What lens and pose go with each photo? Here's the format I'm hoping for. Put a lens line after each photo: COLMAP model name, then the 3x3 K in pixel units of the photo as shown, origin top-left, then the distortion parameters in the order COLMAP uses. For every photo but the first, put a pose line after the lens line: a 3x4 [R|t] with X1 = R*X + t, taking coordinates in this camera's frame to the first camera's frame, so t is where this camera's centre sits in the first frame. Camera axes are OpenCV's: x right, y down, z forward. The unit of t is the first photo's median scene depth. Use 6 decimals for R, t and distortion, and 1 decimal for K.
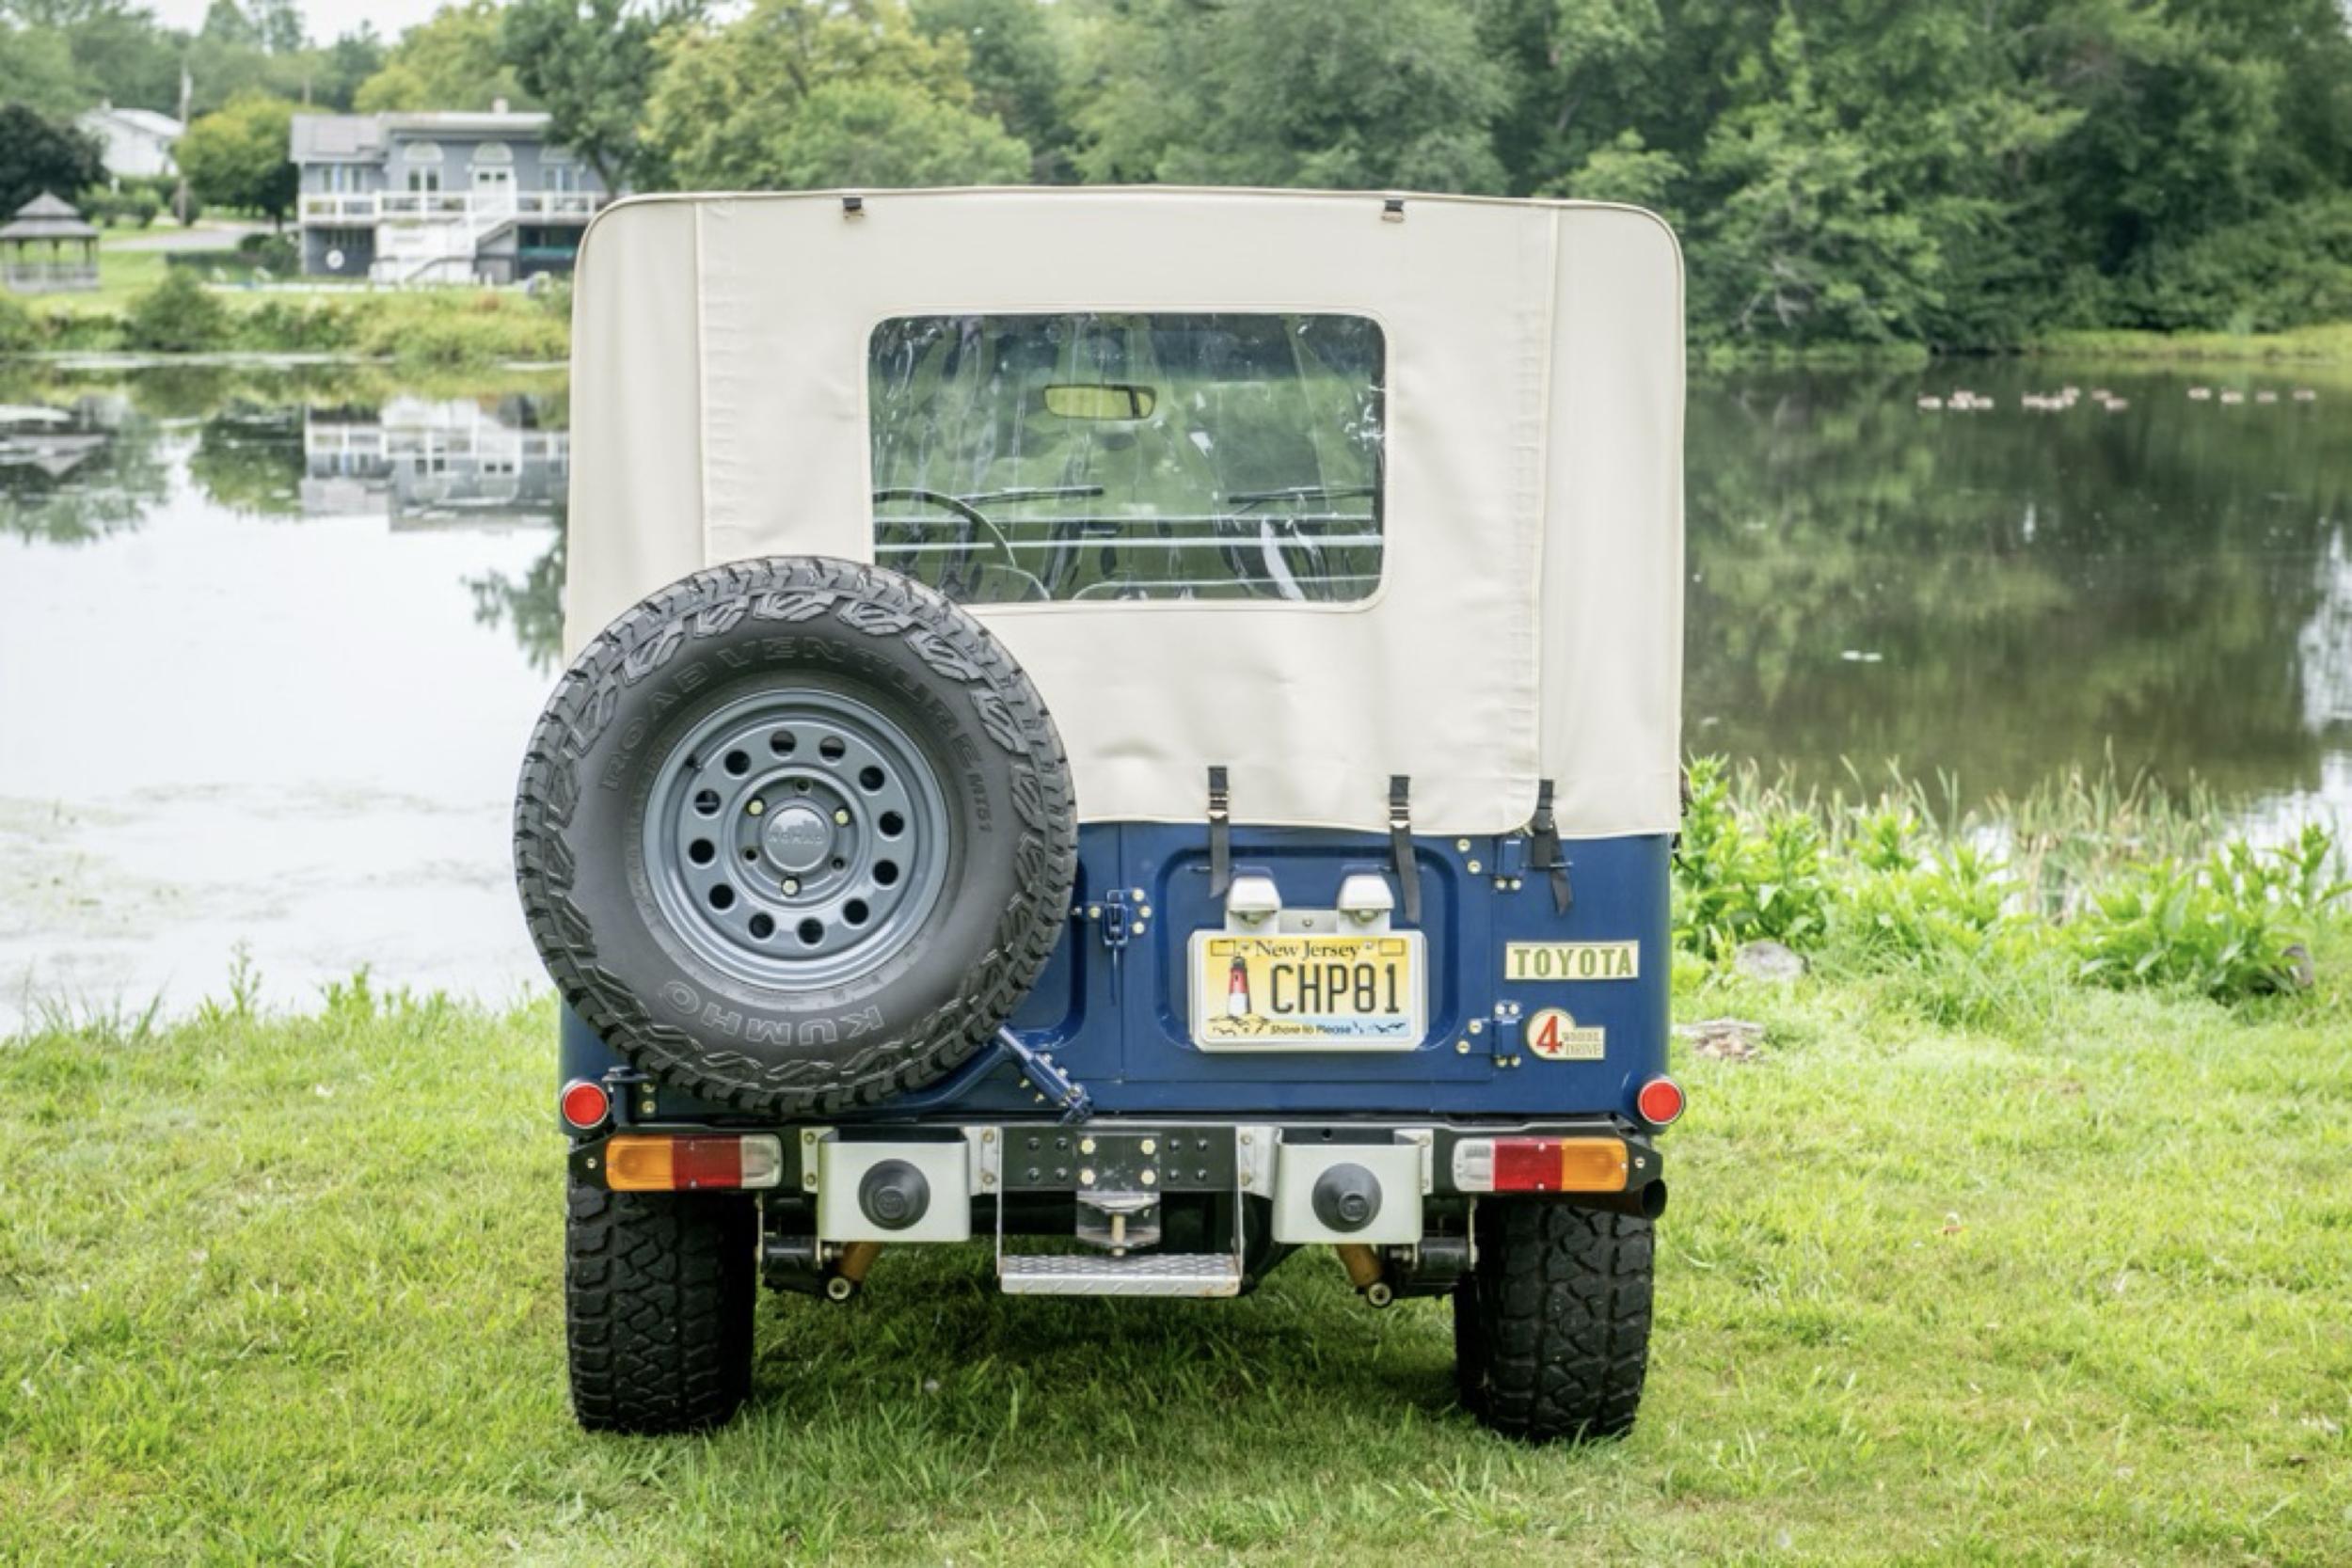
lens RADIAL K [[4112.7, 0, 1183.8], [0, 4112.7, 784.2], [0, 0, 1]] dist [0.071853, 0.000000]
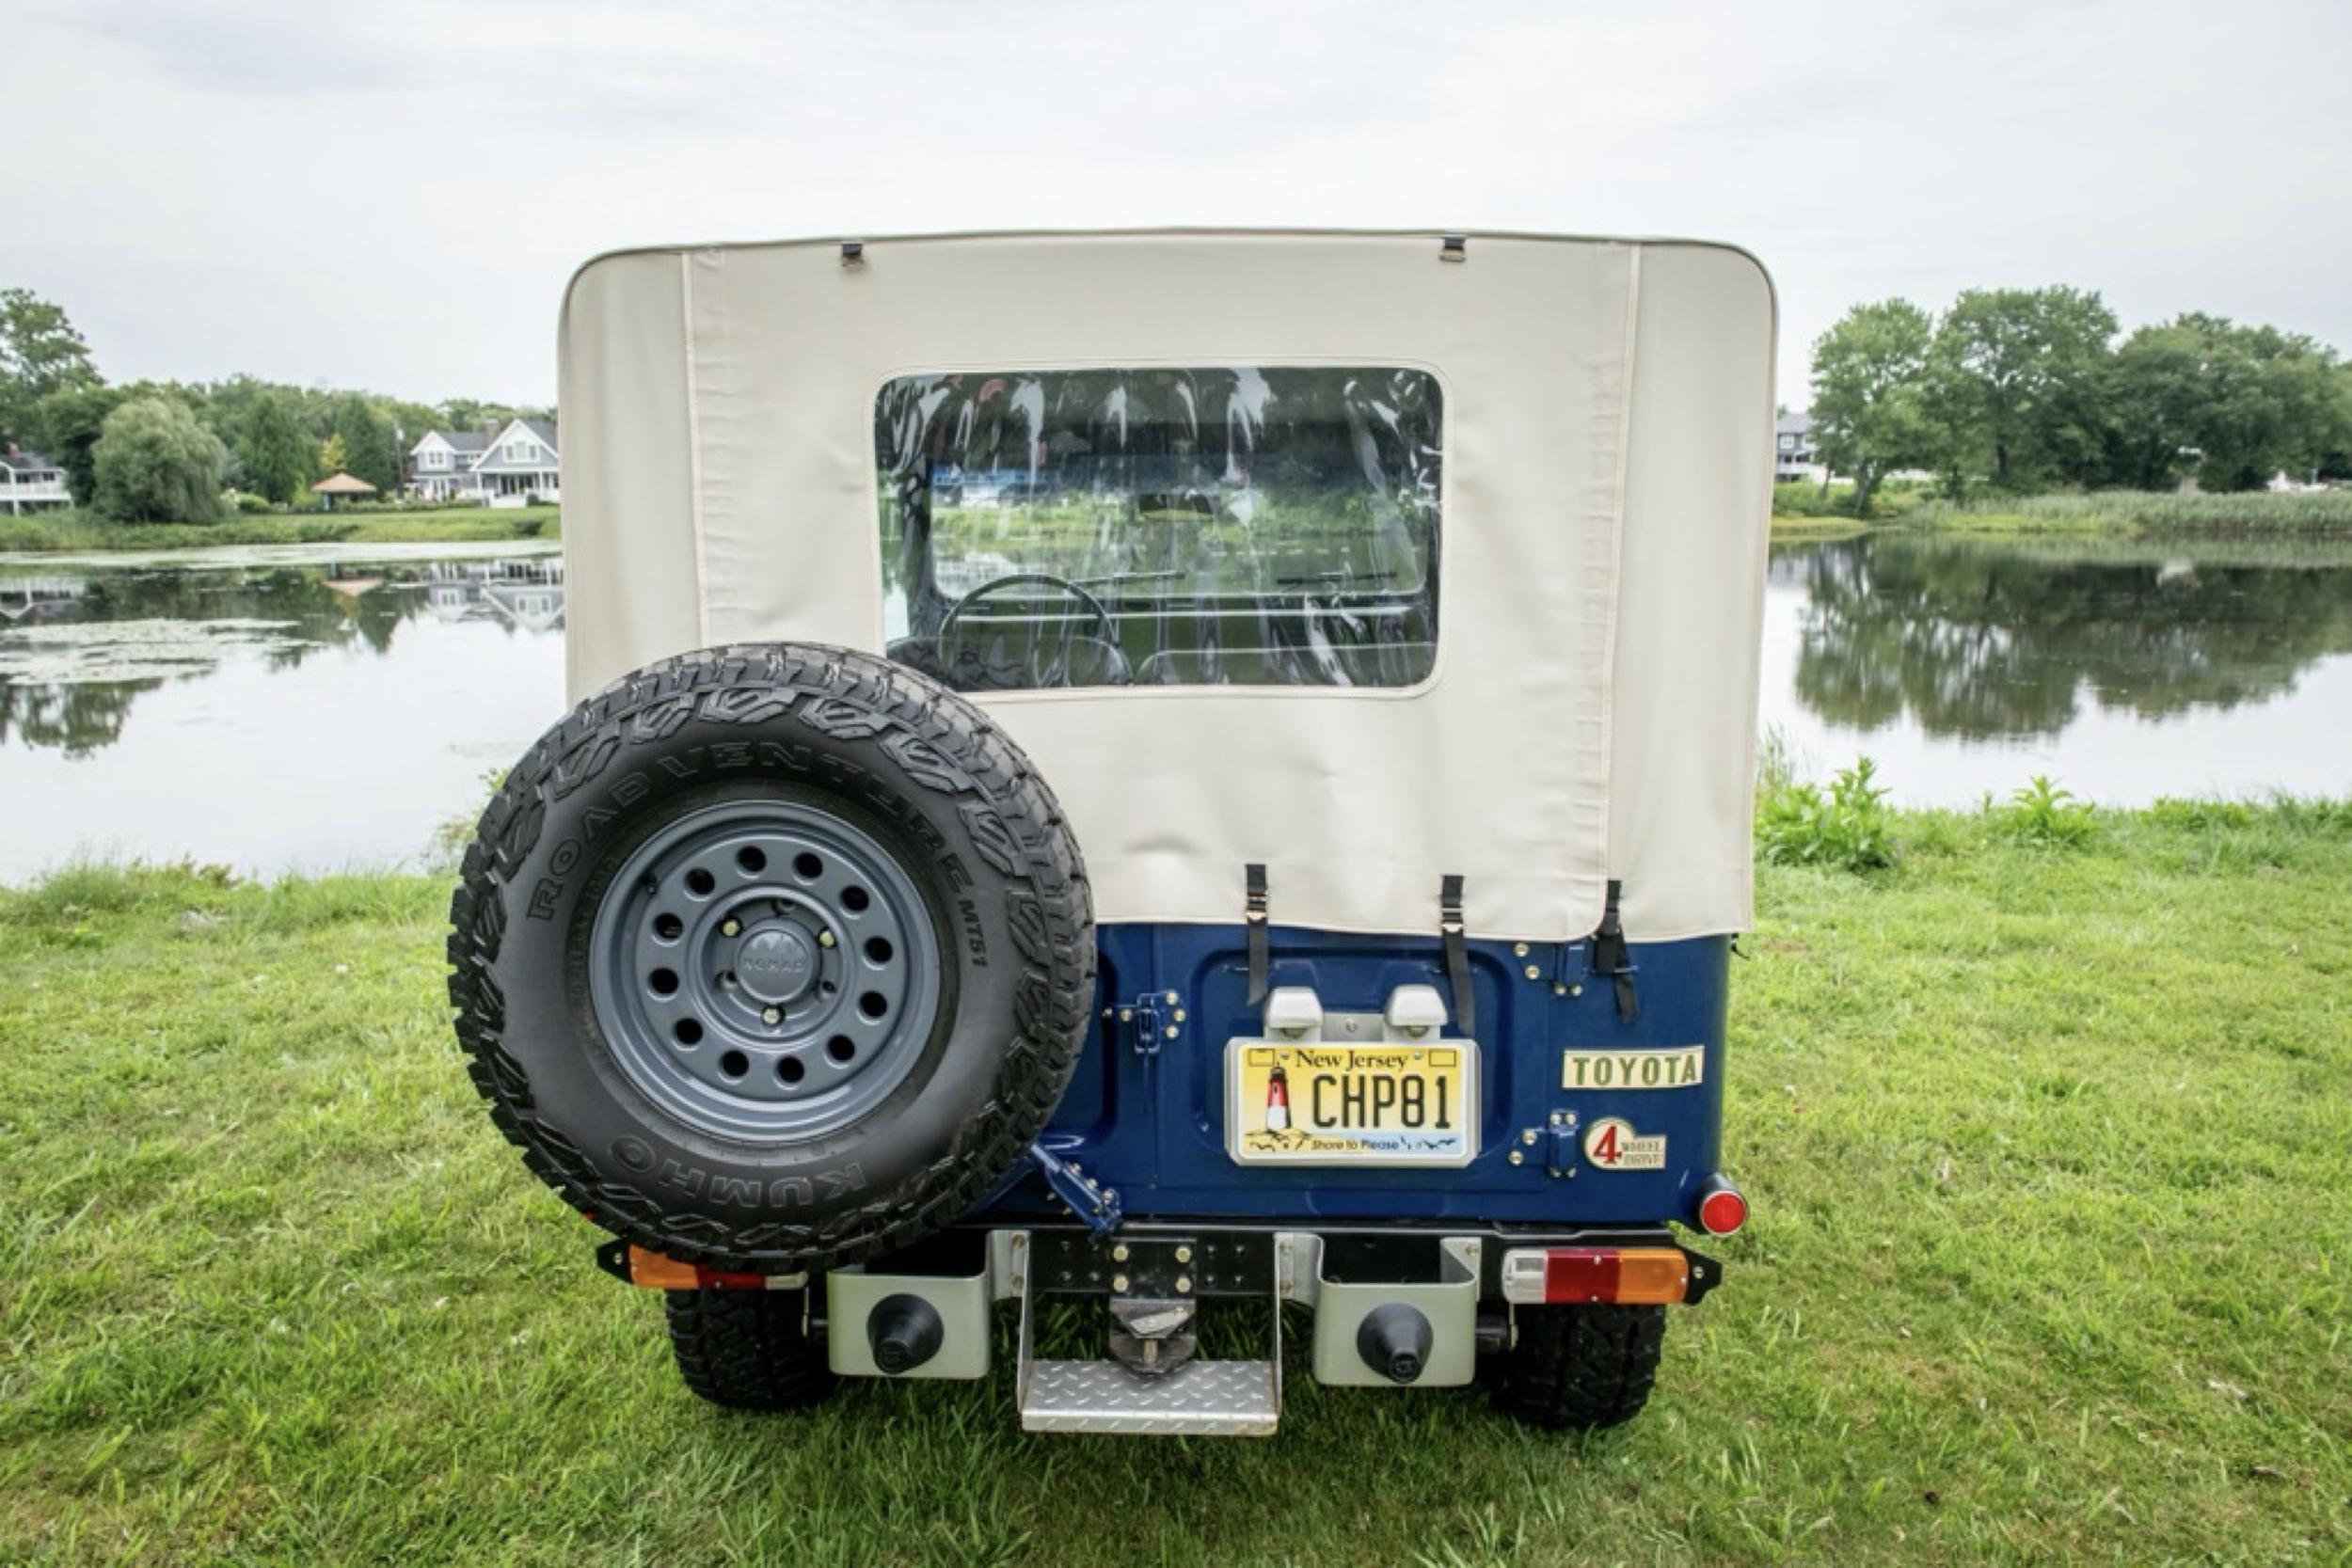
lens RADIAL K [[1569.7, 0, 1169.1], [0, 1569.7, 787.7], [0, 0, 1]] dist [-0.019243, -0.000434]
pose [[0.997918, 0.002014, -0.064462, 0.011488], [0.001706, 0.998339, 0.057593, -0.042130], [0.064471, -0.057583, 0.996257, 0.645941]]
